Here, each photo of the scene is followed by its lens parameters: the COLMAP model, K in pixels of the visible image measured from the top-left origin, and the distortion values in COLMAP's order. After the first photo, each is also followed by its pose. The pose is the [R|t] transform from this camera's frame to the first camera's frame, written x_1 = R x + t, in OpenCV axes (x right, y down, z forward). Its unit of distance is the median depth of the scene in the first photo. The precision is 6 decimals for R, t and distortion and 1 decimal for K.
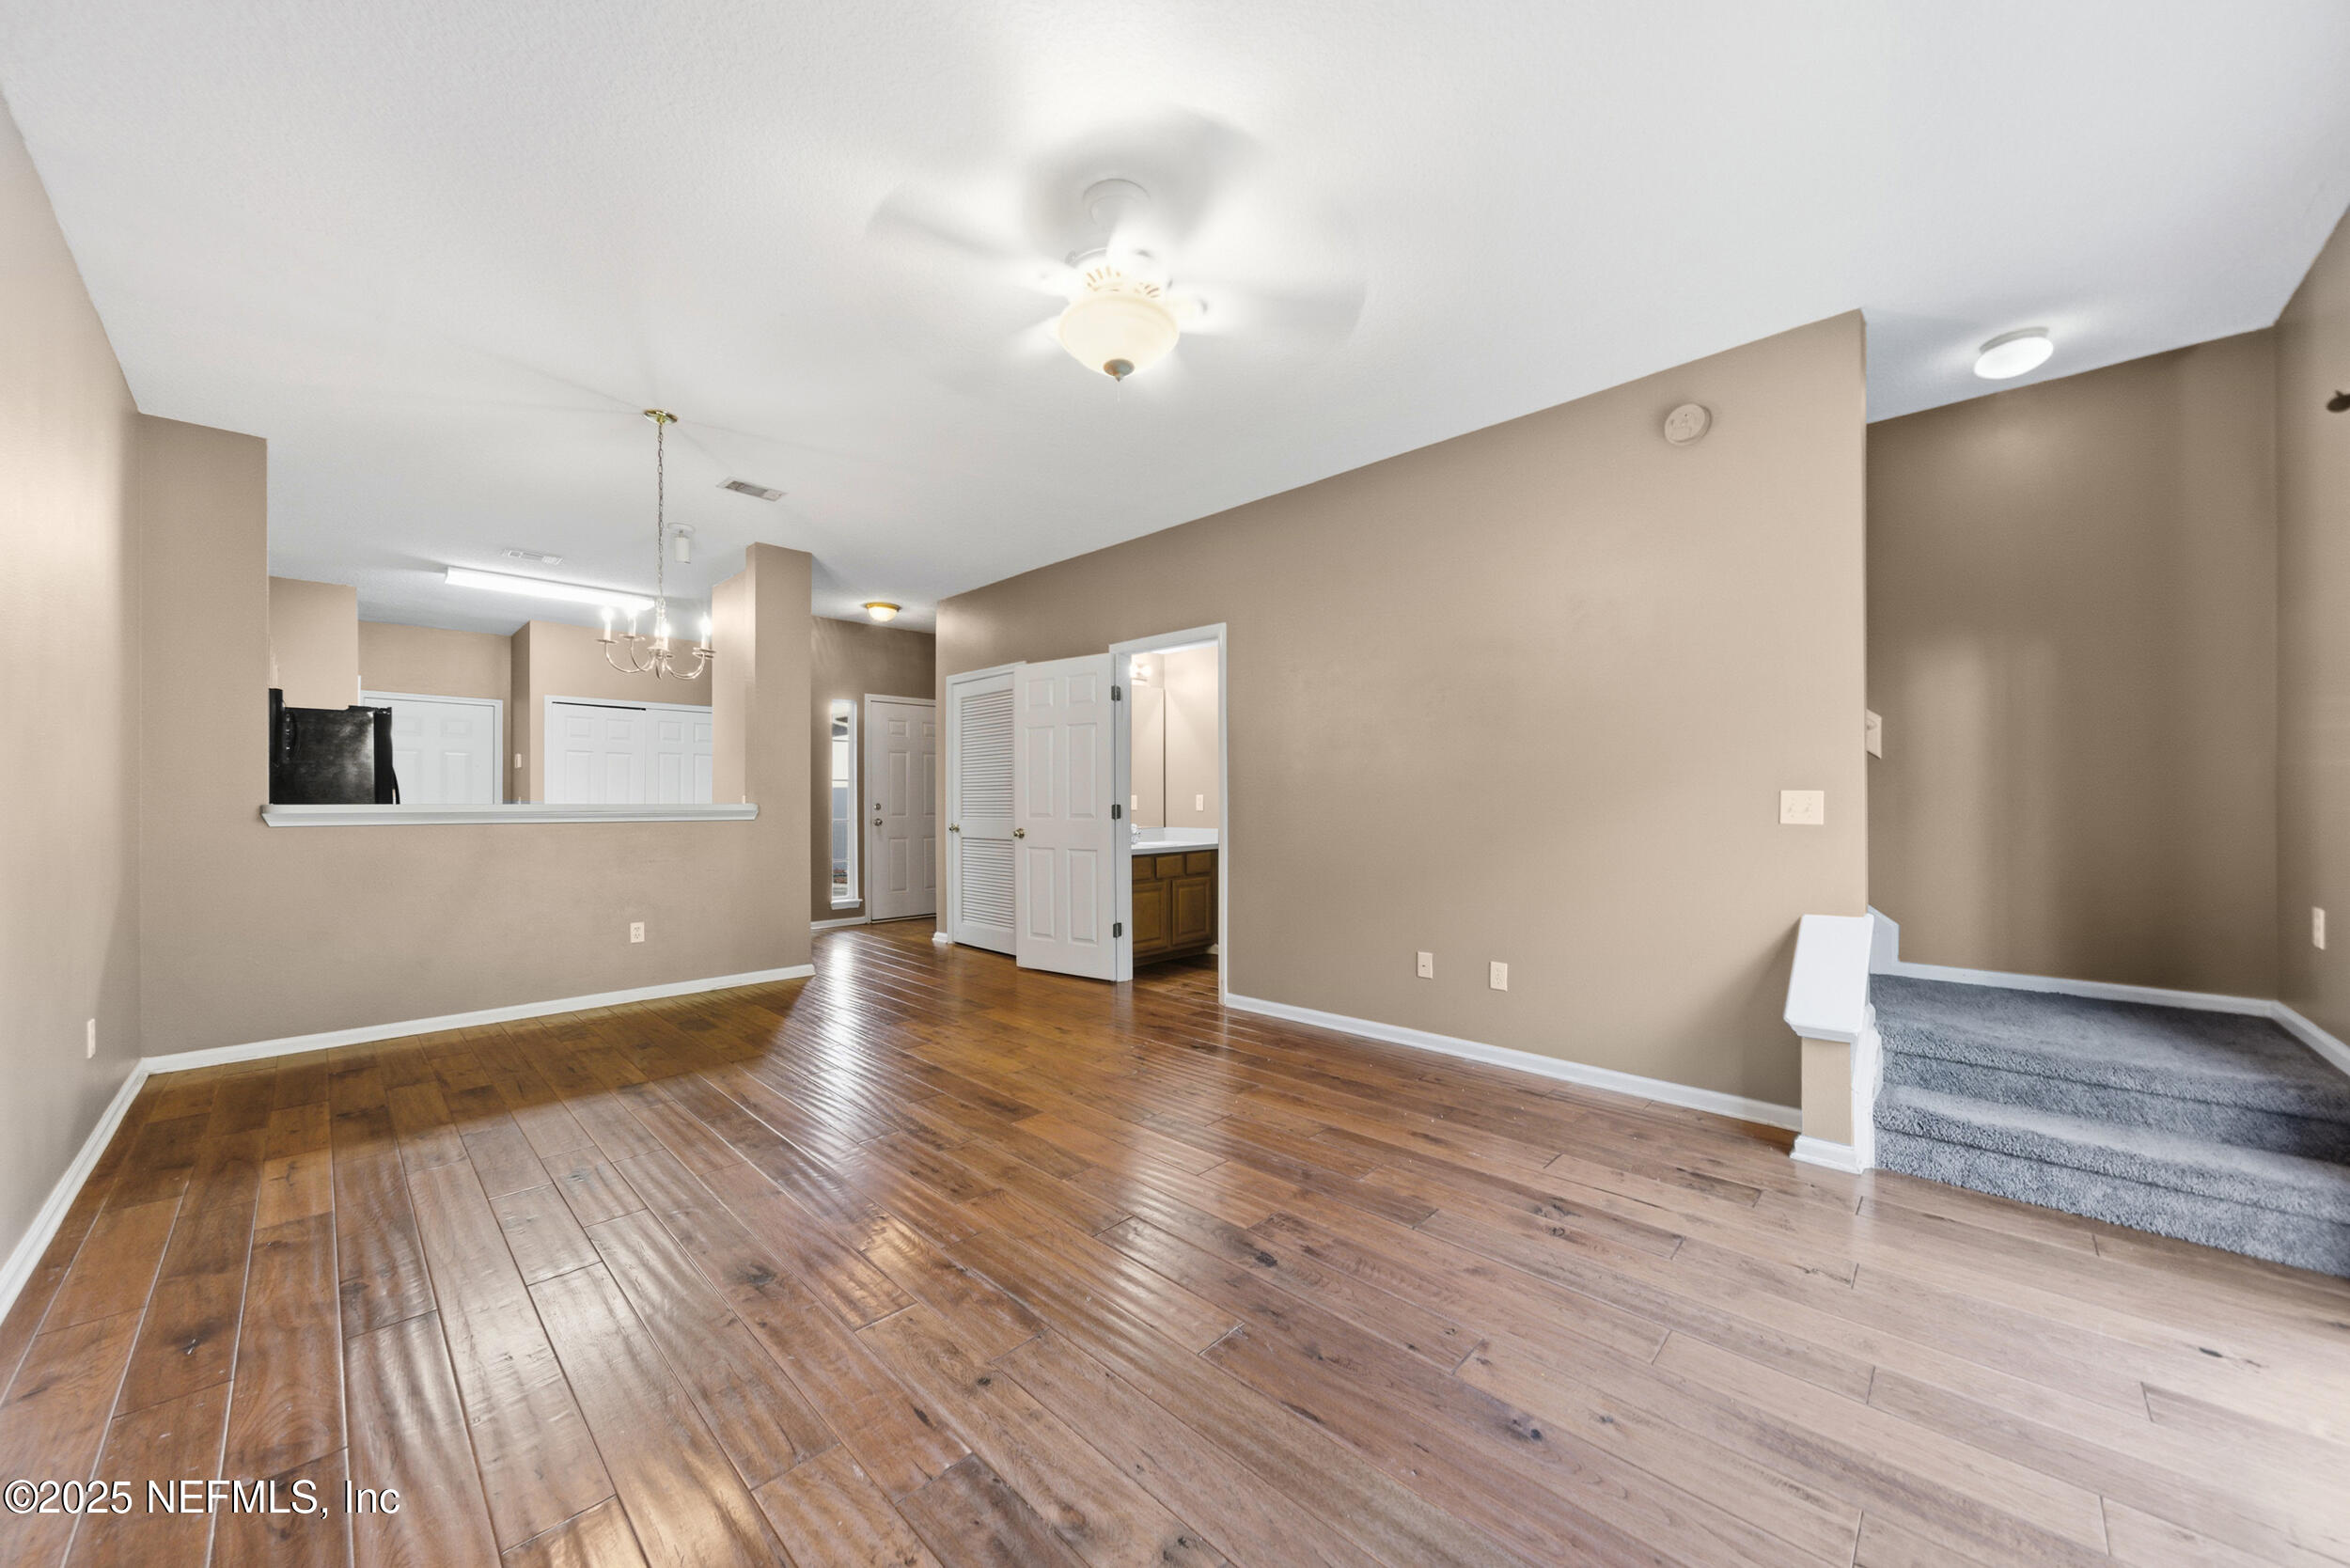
lens RADIAL K [[843.6, 0, 1183.6], [0, 843.6, 795.1], [0, 0, 1]] dist [-0.002813, -0.000340]
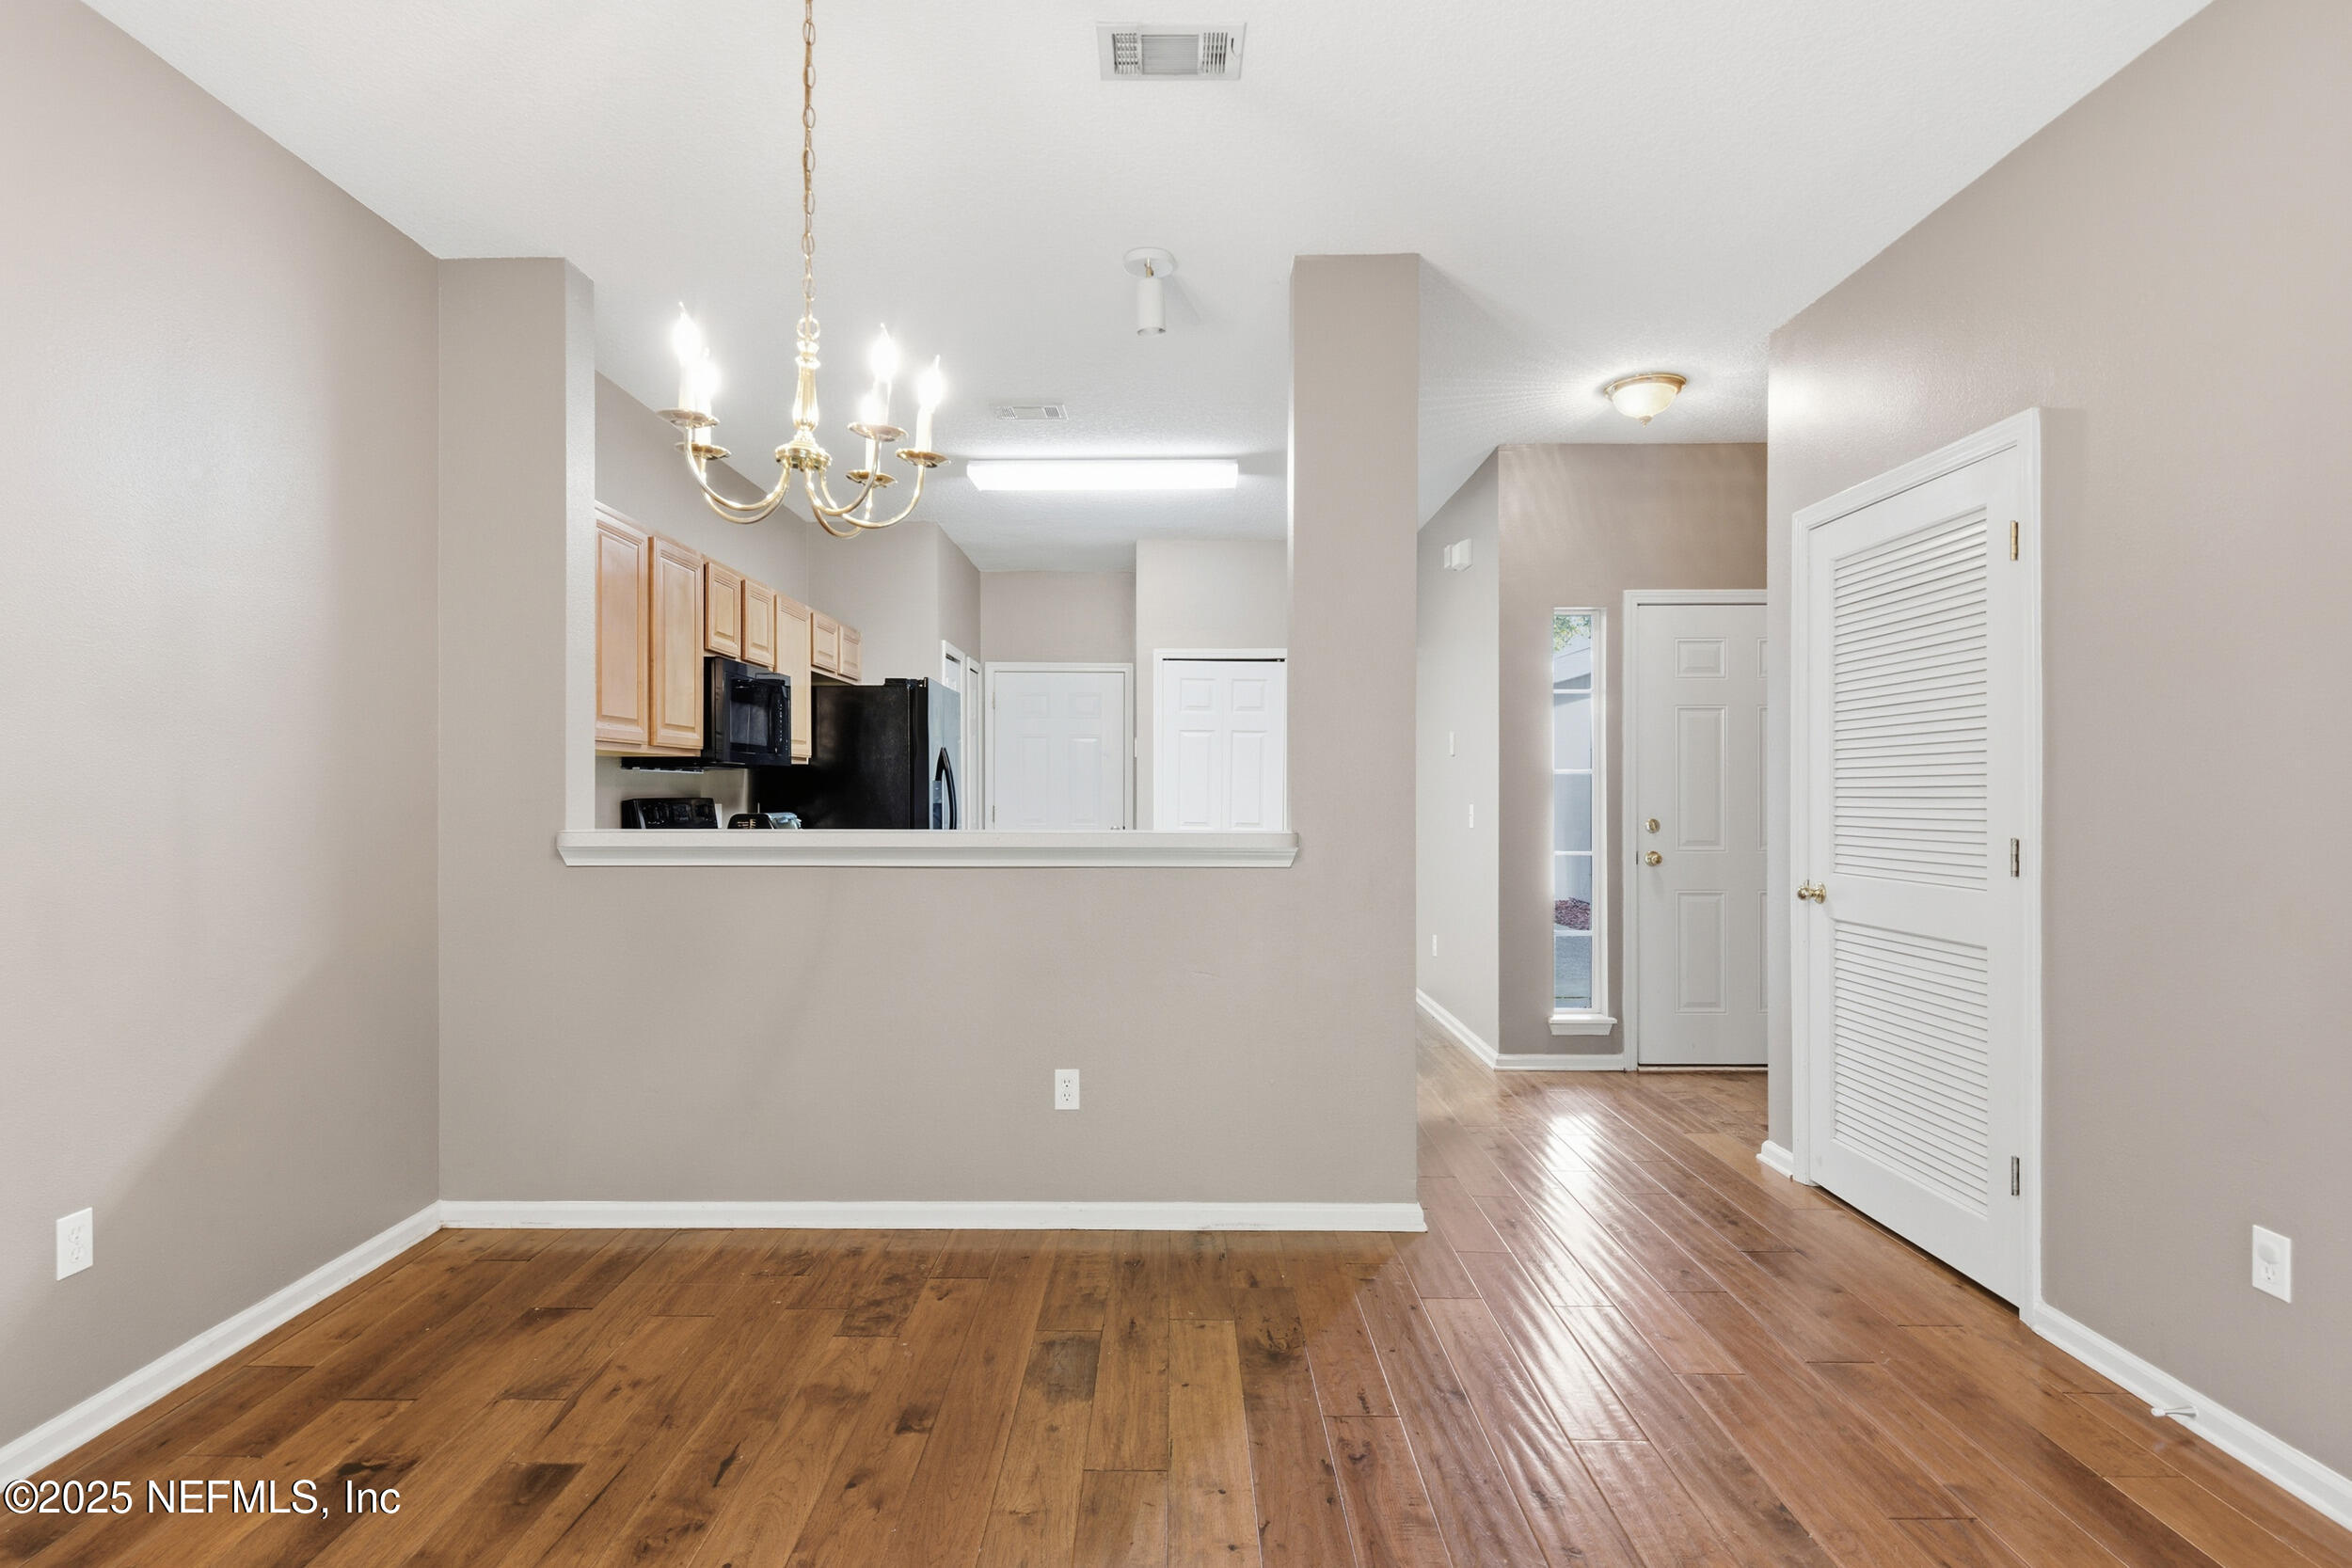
lens RADIAL K [[1209.1, 0, 1126.2], [0, 1209.1, 786.6], [0, 0, 1]] dist [0.005596, 0.000325]
pose [[0.669876, 0.000487, -0.742473, -0.064924], [0.001905, 0.999995, 0.002375, -0.012793], [0.742470, -0.003005, 0.669872, 0.379281]]
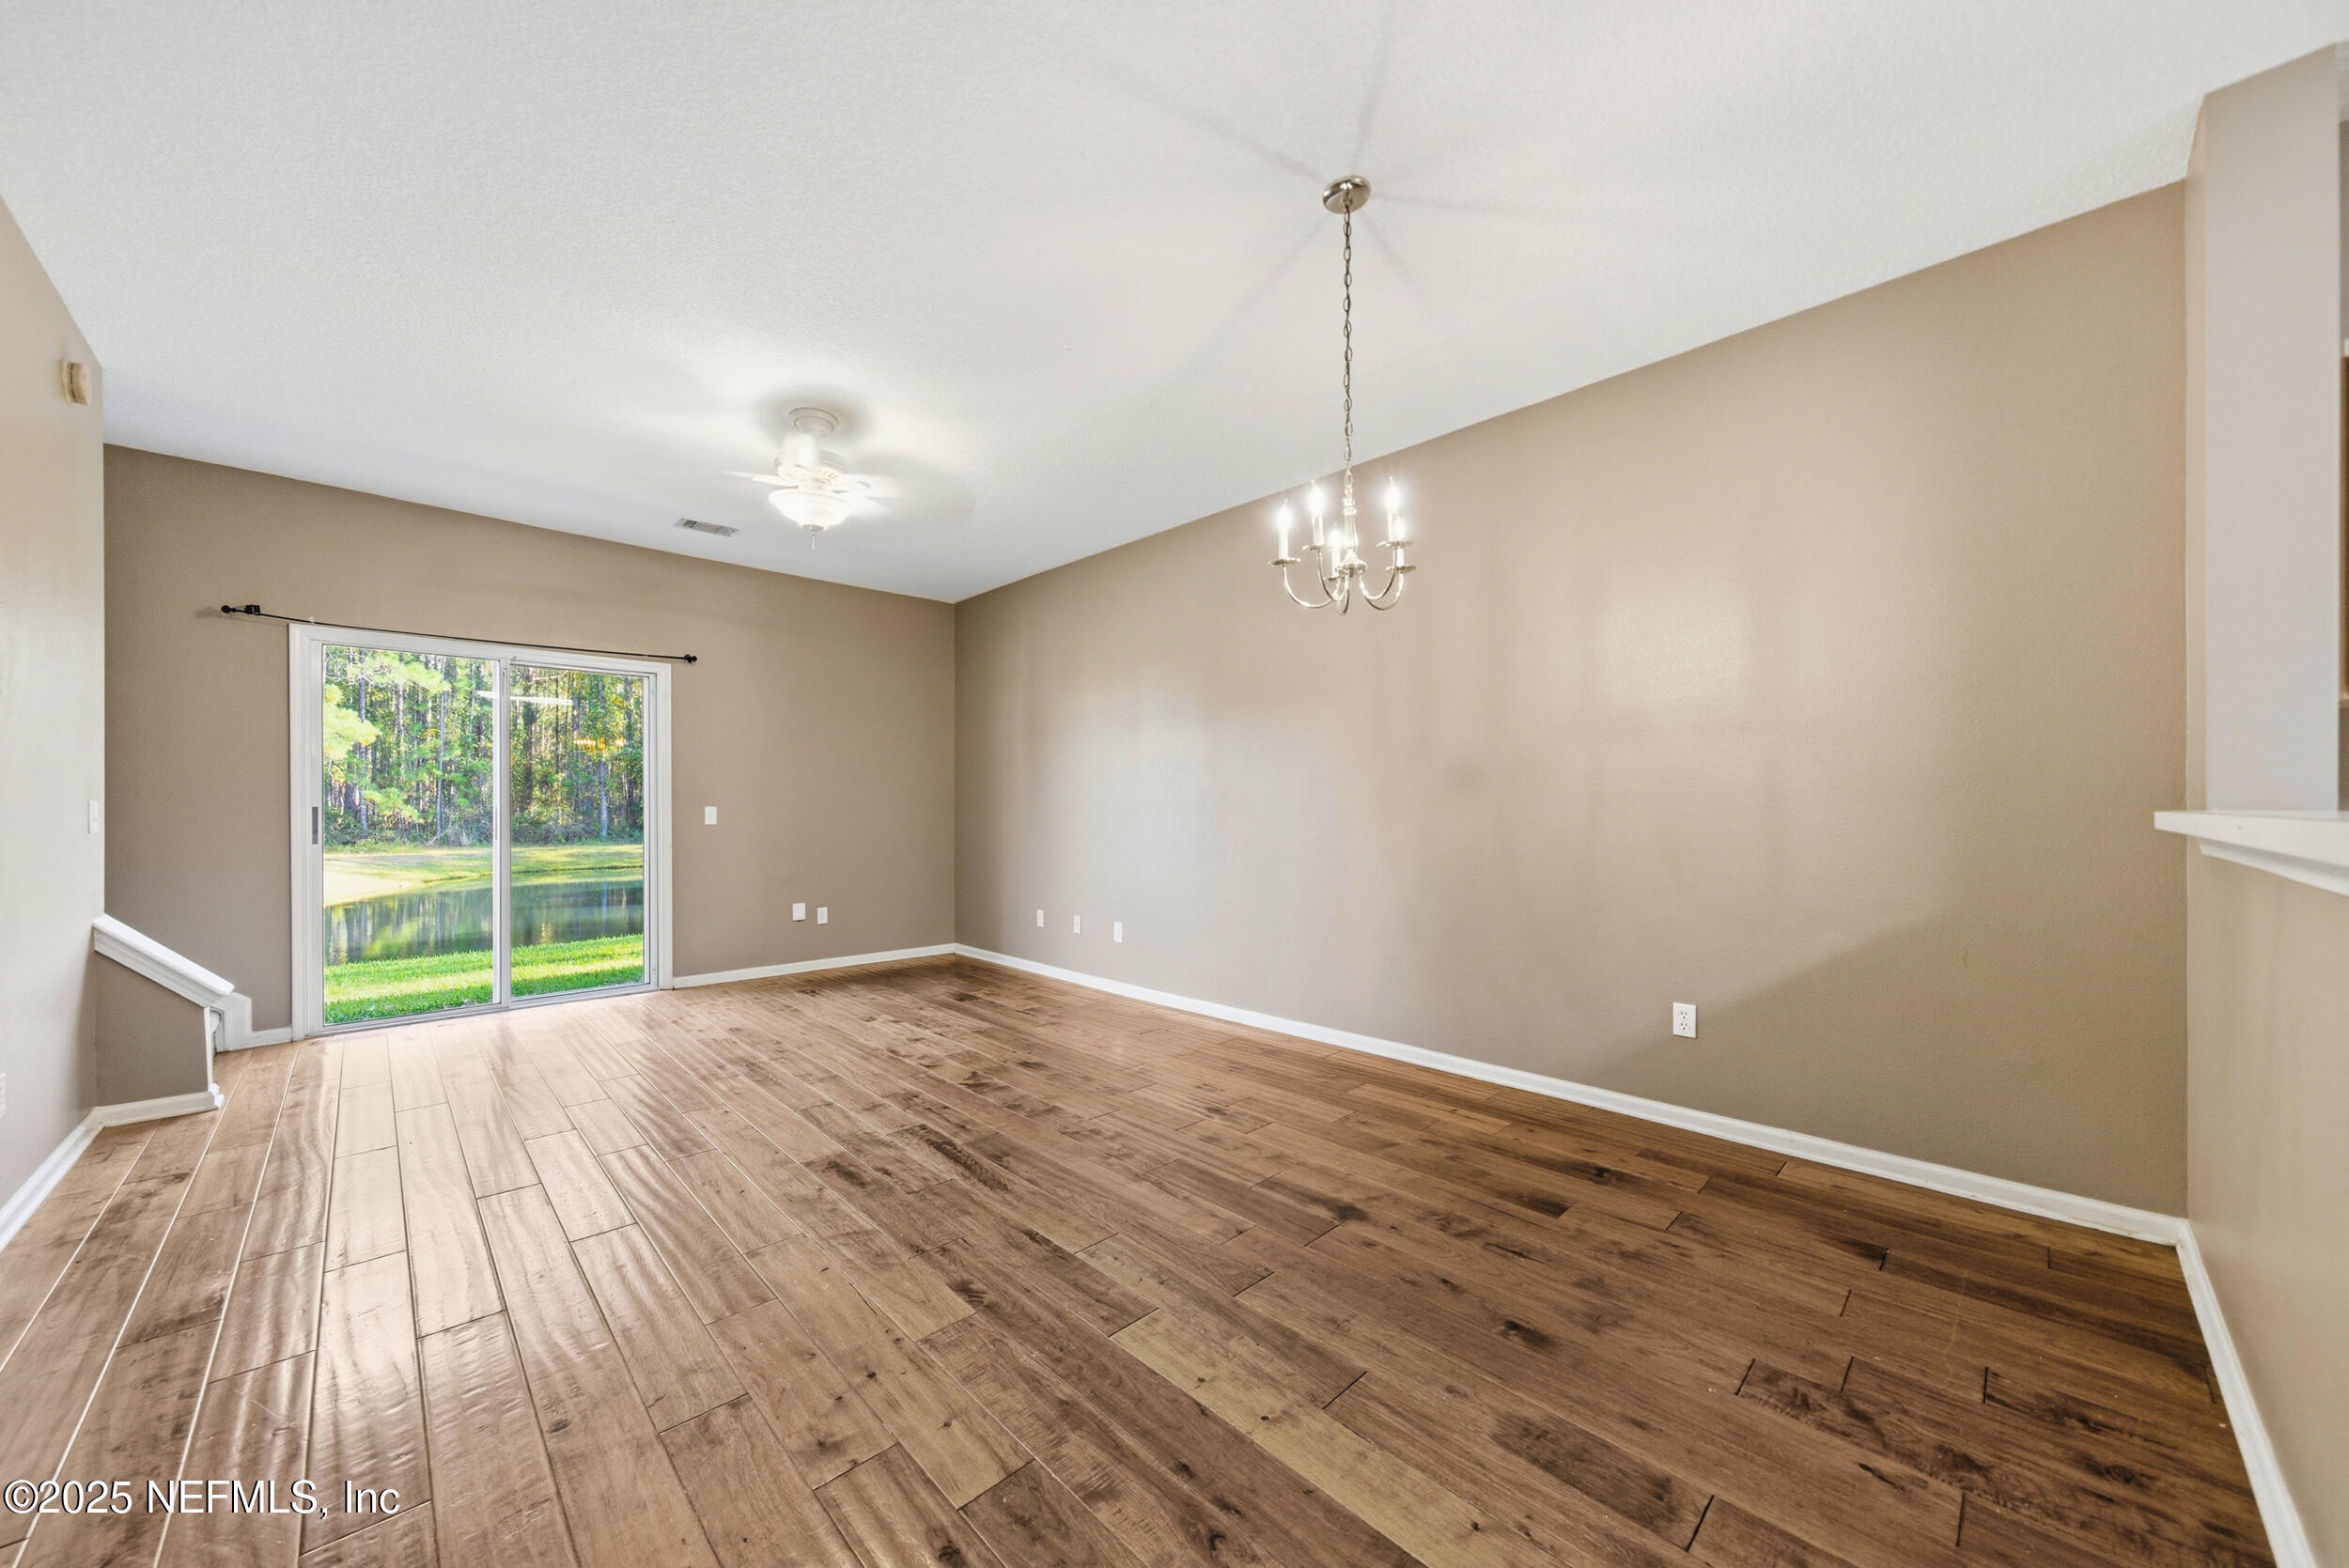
lens RADIAL K [[843.2, 0, 1179.9], [0, 843.2, 816.2], [0, 0, 1]] dist [-0.002813, -0.000340]
pose [[-0.999381, 0.001847, 0.035133, -0.262801], [0.001977, 0.999991, 0.003677, 0.006298], [-0.035126, 0.003744, -0.999376, 0.827315]]
